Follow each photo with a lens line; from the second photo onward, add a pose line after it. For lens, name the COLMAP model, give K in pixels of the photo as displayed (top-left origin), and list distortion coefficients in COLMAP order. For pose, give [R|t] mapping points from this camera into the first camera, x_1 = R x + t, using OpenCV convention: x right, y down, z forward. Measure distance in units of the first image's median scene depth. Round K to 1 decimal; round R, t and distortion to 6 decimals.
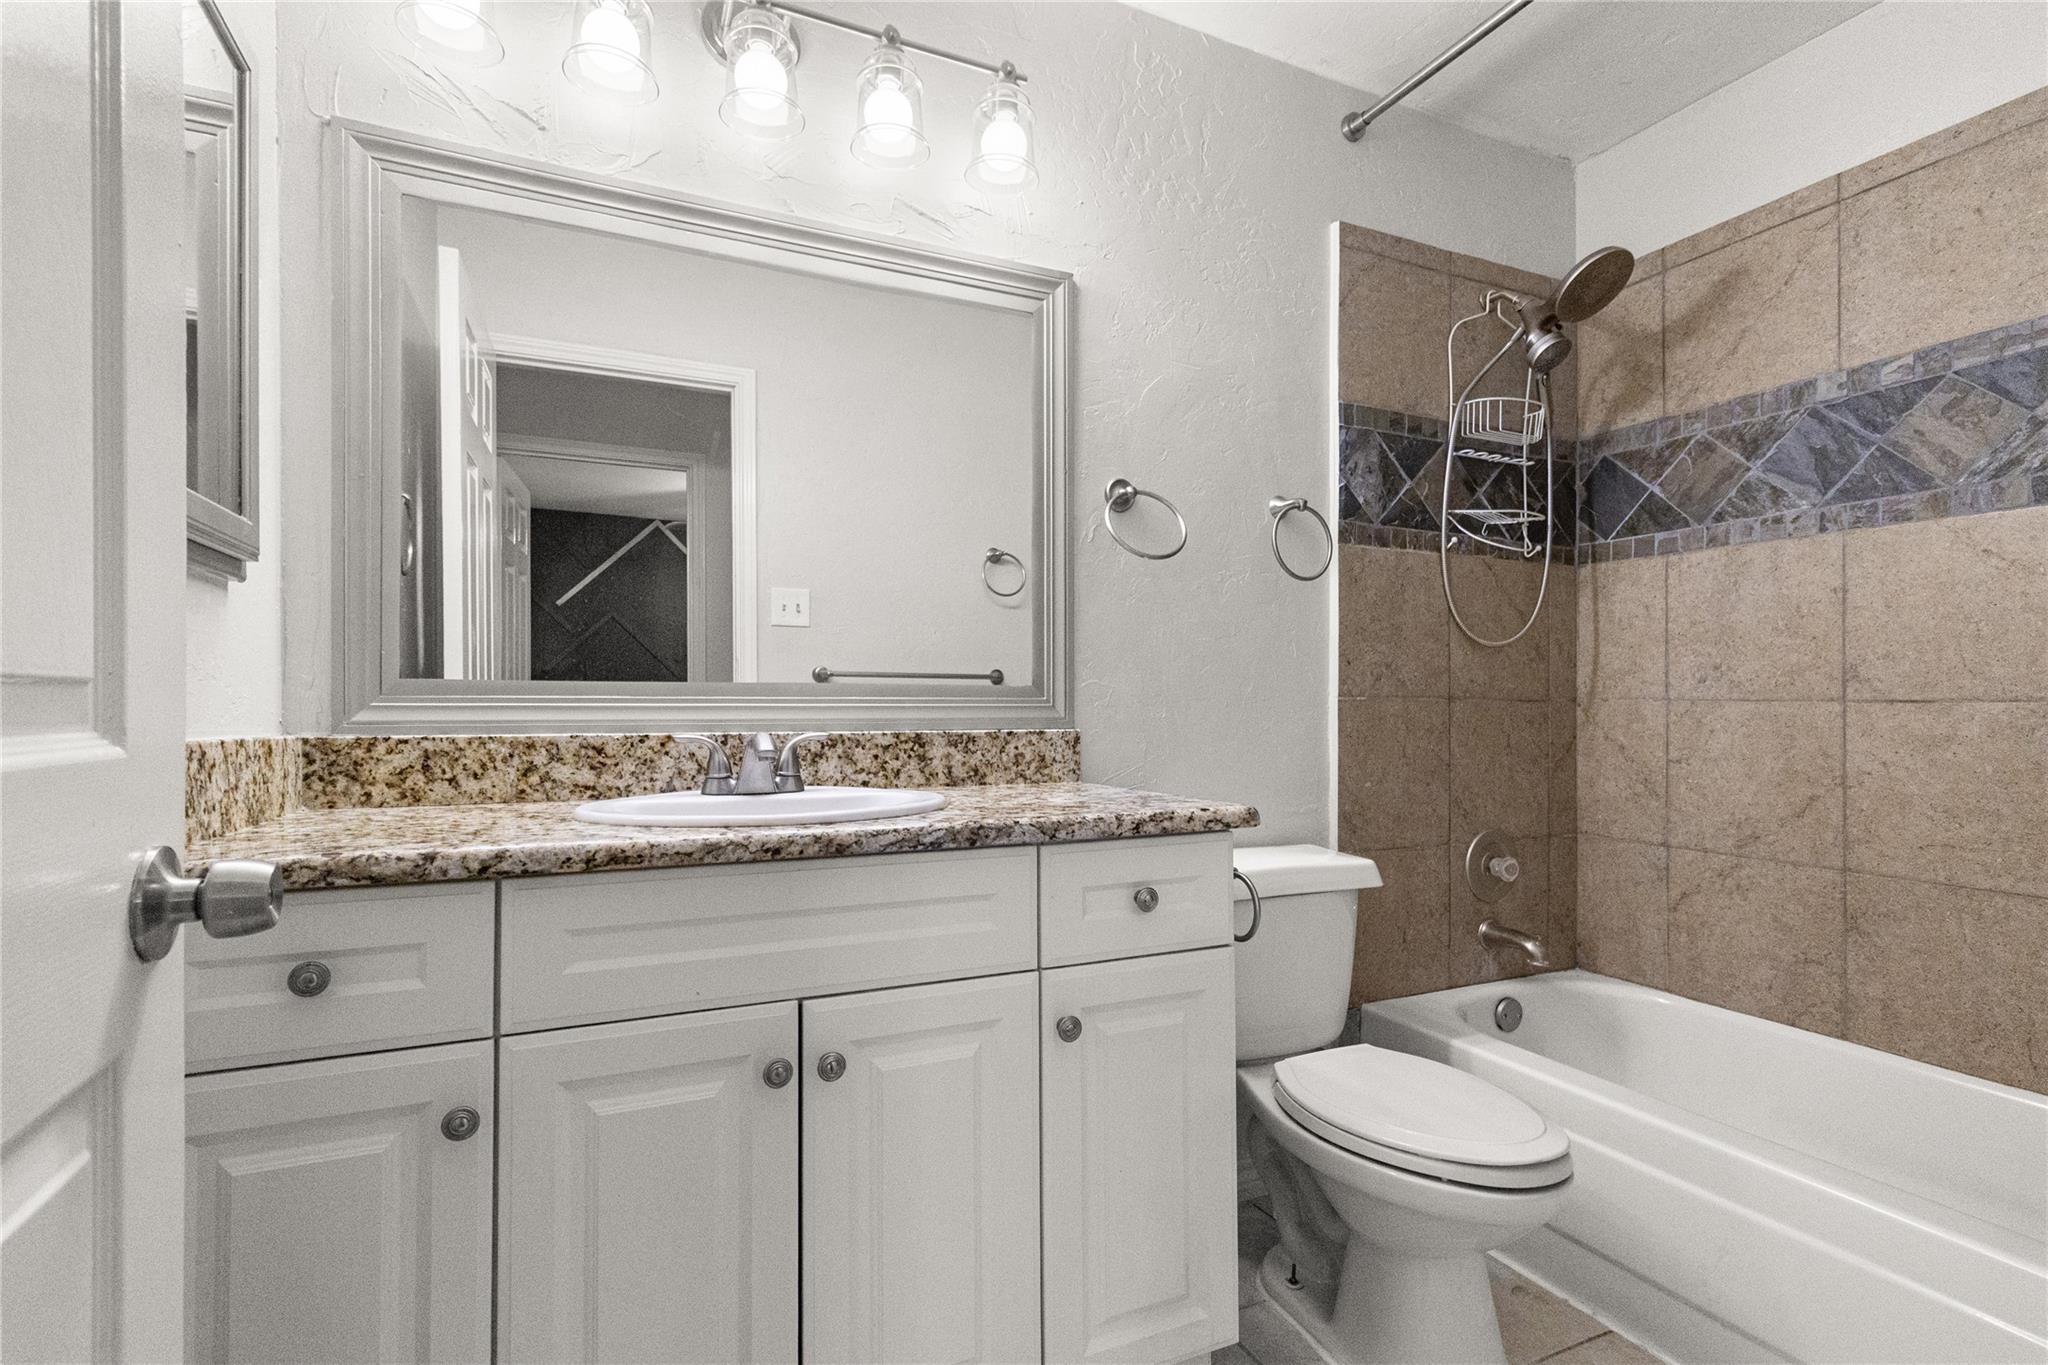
lens RADIAL K [[952.9, 0, 1024.9], [0, 952.9, 683.9], [0, 0, 1]] dist [0.007852, -0.001497]
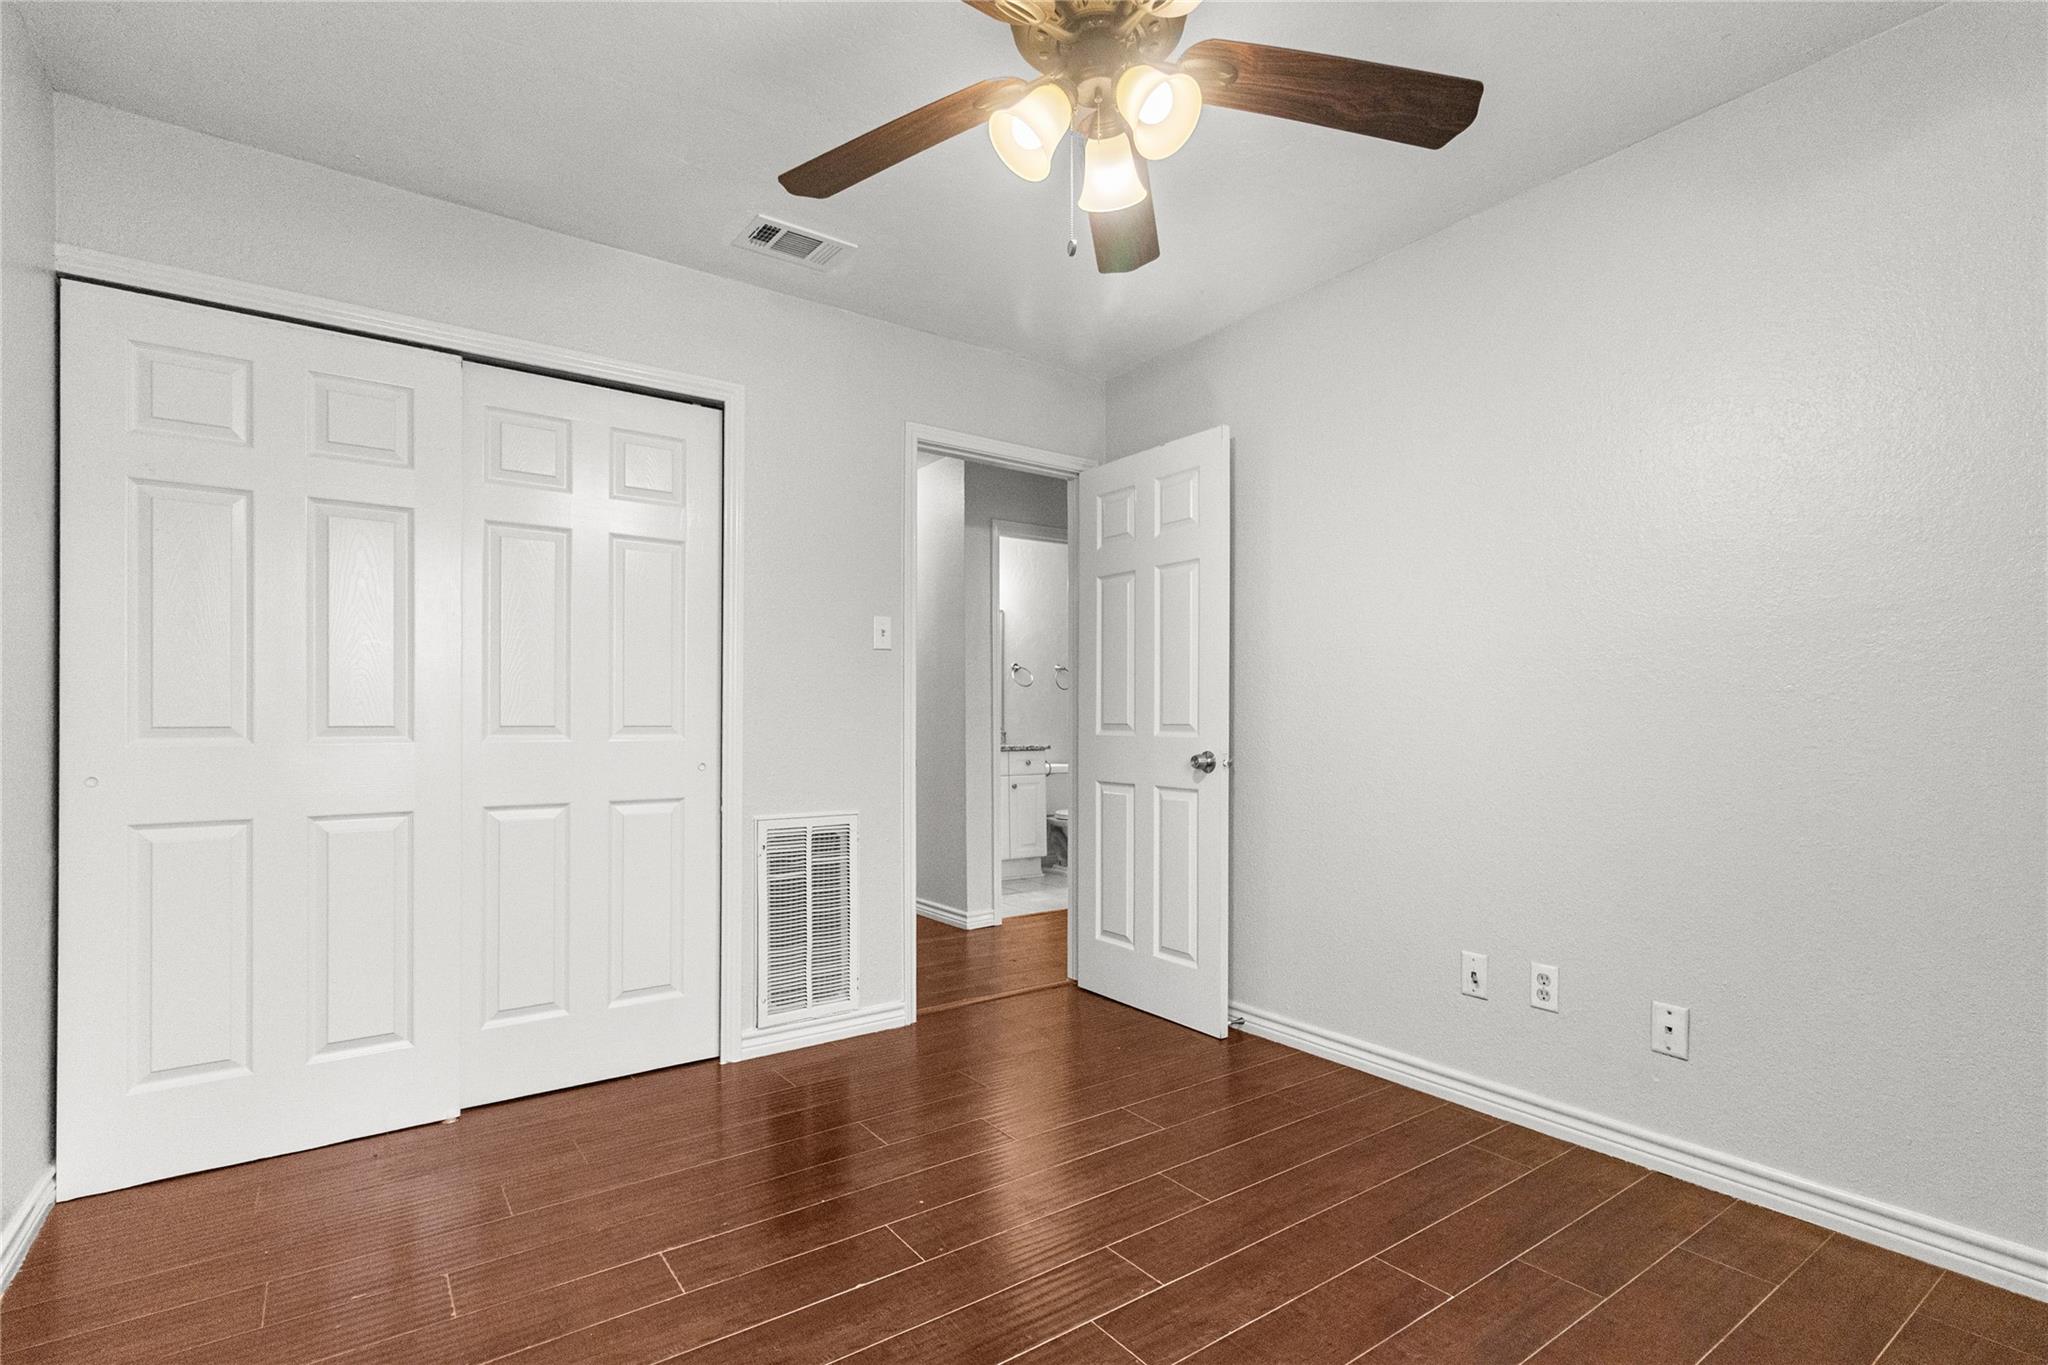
lens RADIAL K [[952.9, 0, 1023.8], [0, 952.9, 692.5], [0, 0, 1]] dist [0.007852, -0.001497]
pose [[0.981560, 0.002110, 0.191143, -0.708177], [0.000844, 0.999881, -0.015375, -0.056350], [-0.191153, 0.015253, 0.981442, -3.240338]]
